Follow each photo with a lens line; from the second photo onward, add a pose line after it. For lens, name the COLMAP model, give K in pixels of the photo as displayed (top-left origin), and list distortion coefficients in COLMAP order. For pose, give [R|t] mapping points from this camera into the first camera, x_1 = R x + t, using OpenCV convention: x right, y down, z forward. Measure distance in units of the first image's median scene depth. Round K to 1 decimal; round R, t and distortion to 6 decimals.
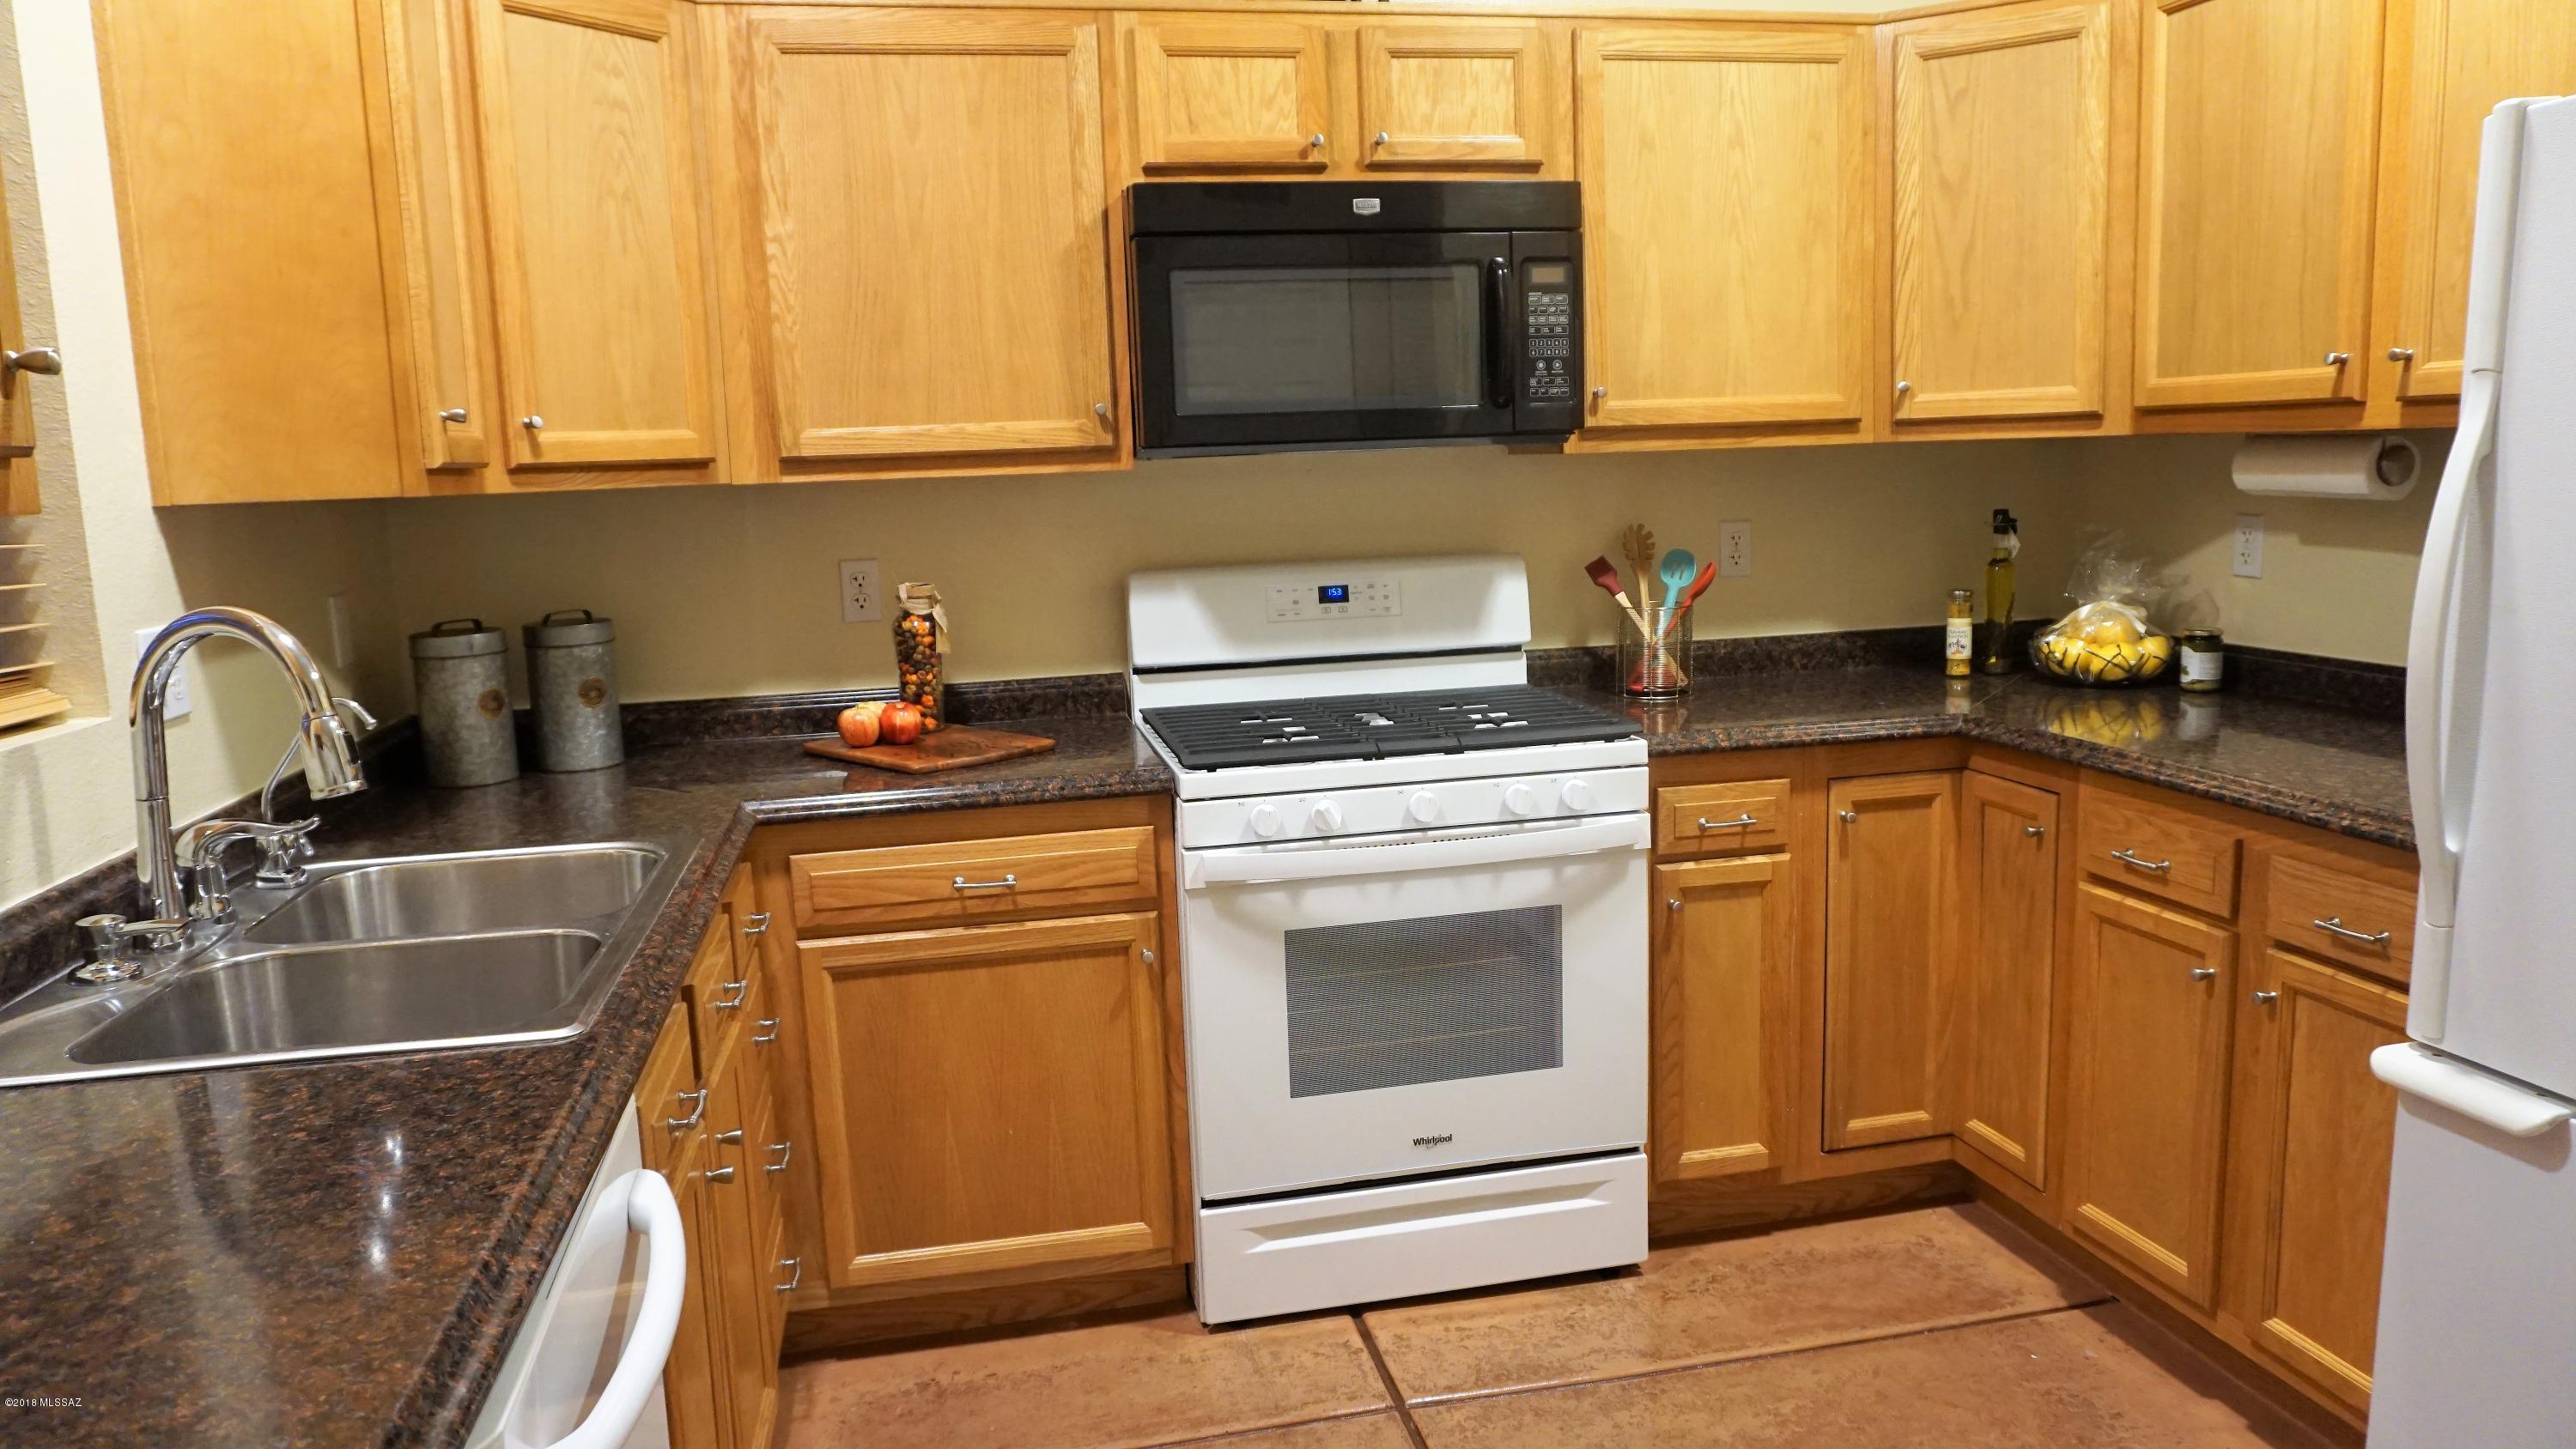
lens RADIAL K [[1714.7, 0, 1293.4], [0, 1714.7, 718.7], [0, 0, 1]] dist [-0.055287, 0.031667]
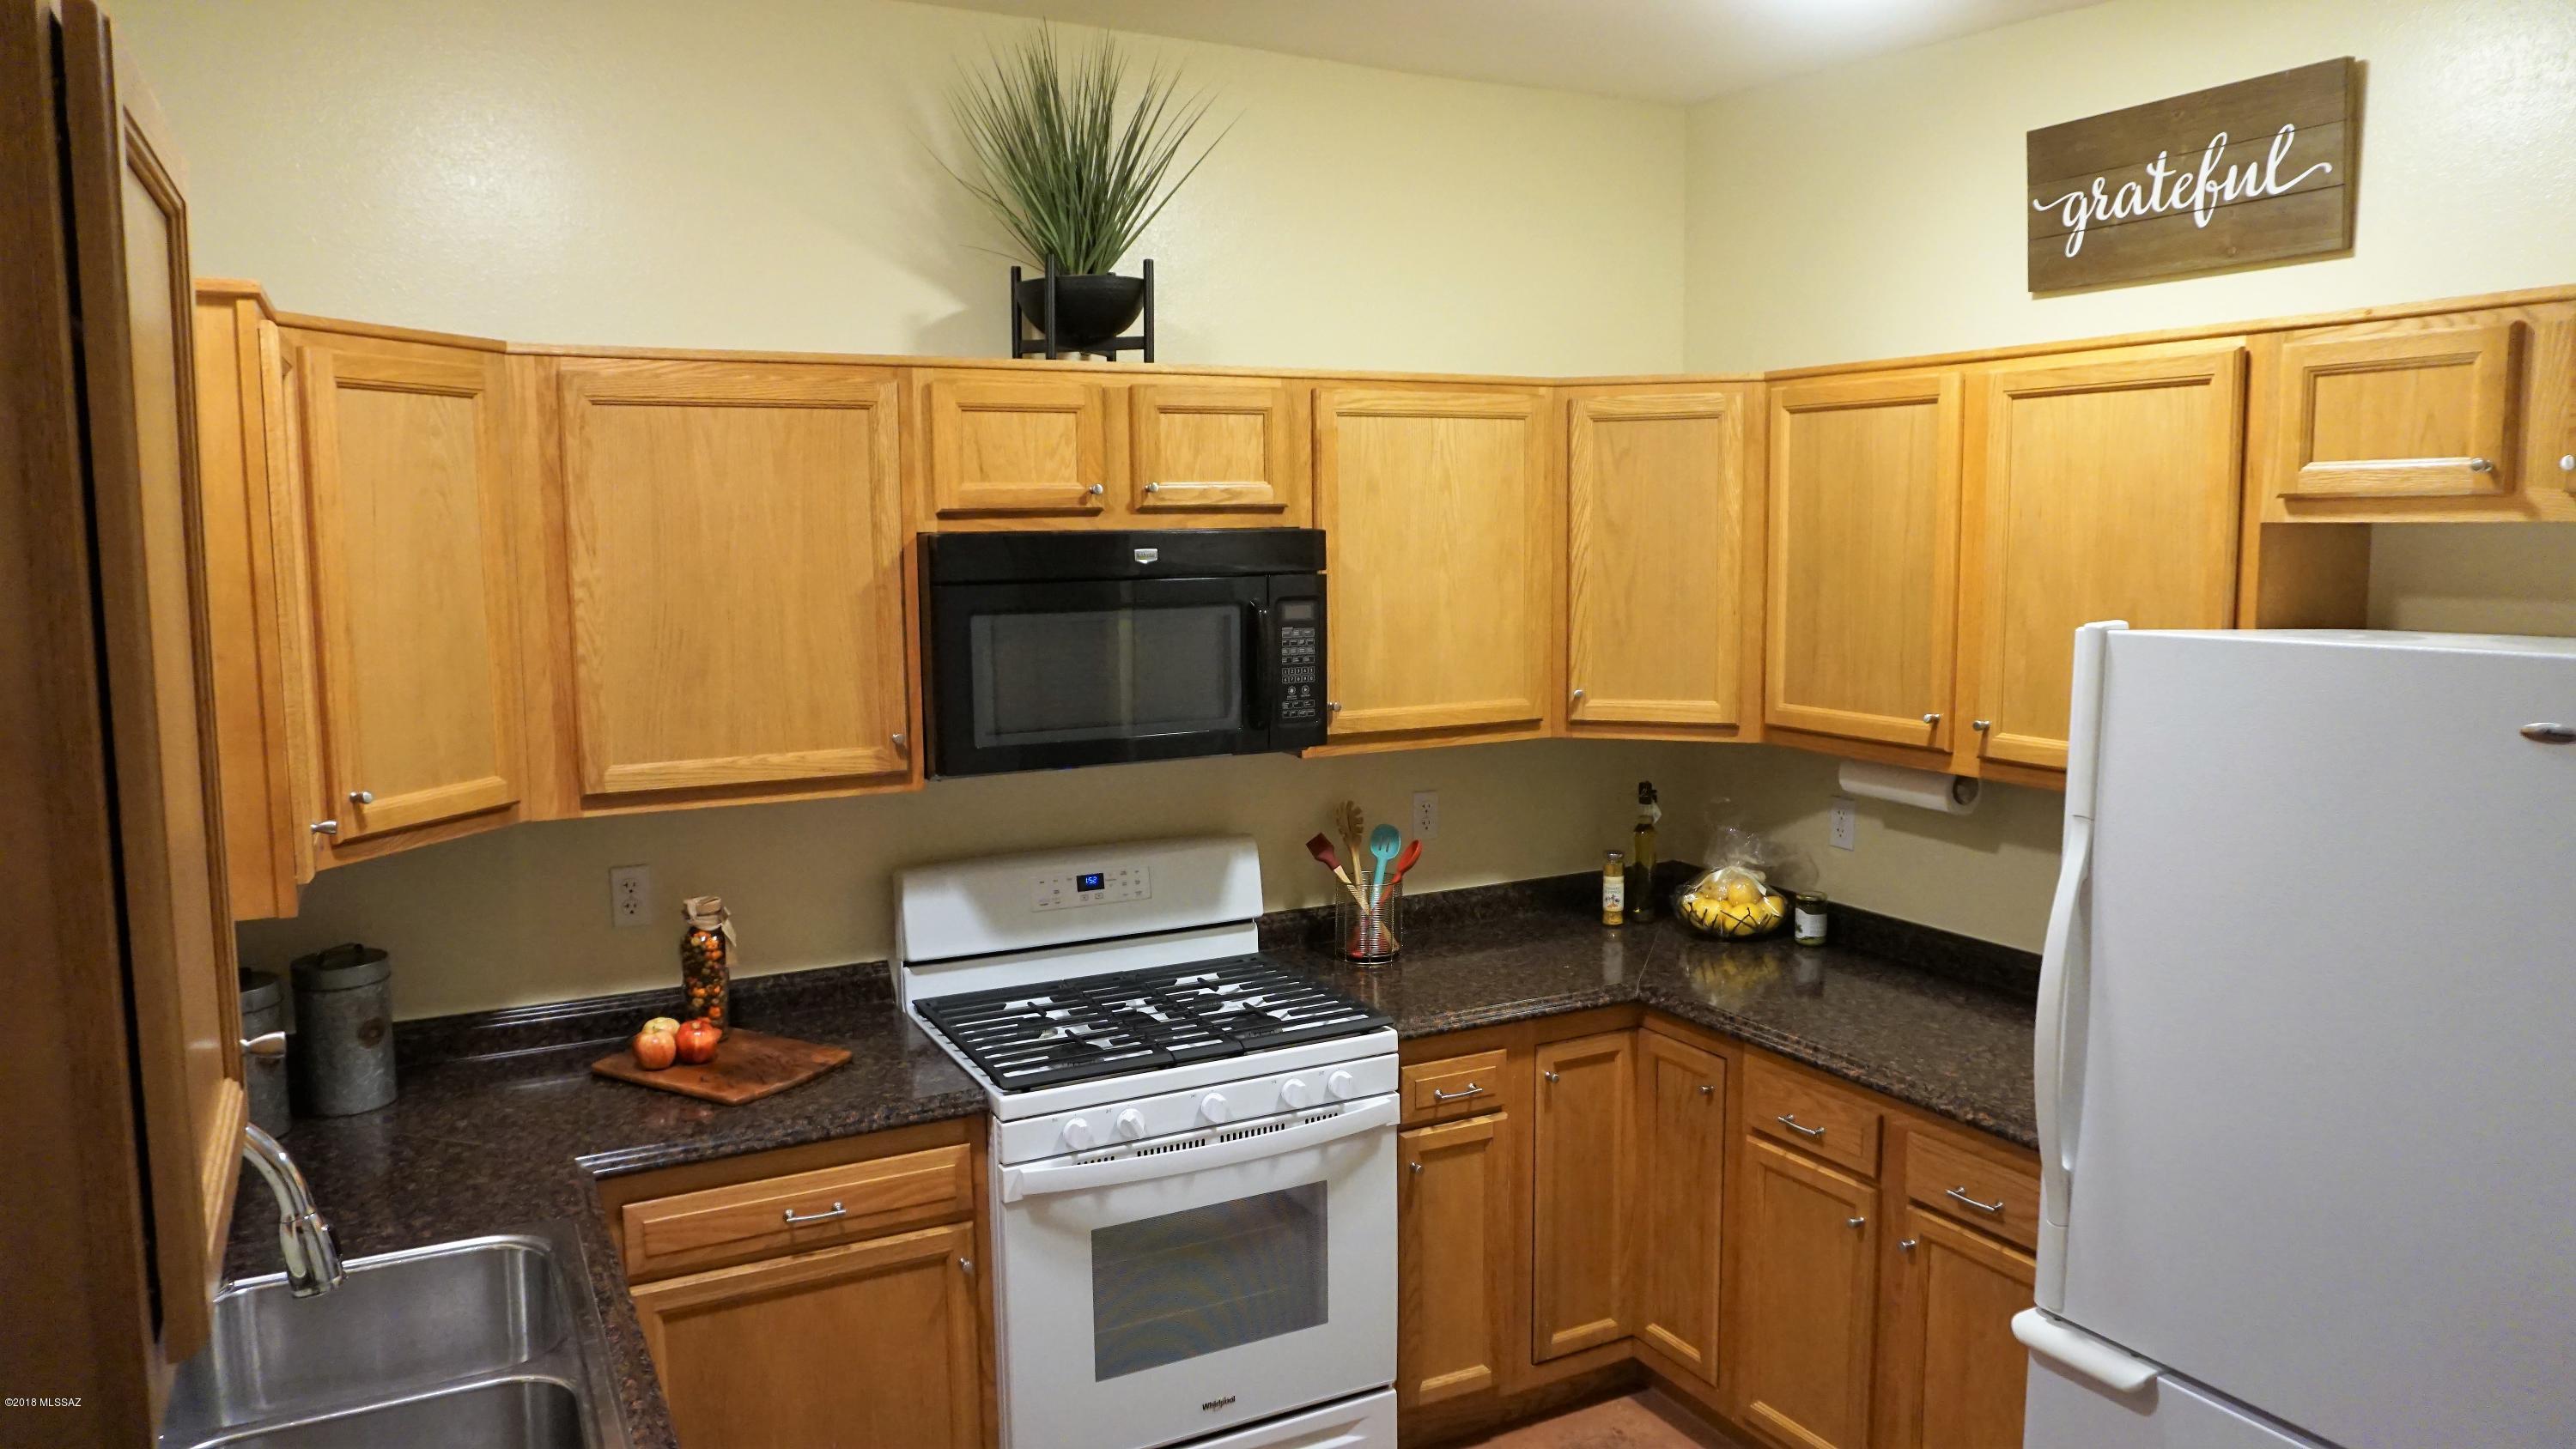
lens RADIAL K [[1714.7, 0, 1297.9], [0, 1714.7, 718.0], [0, 0, 1]] dist [-0.055287, 0.031667]
pose [[0.960985, -0.004514, 0.276565, -0.169843], [0.015937, 0.999109, -0.039071, -0.150523], [-0.276142, 0.041955, 0.960201, -0.086869]]
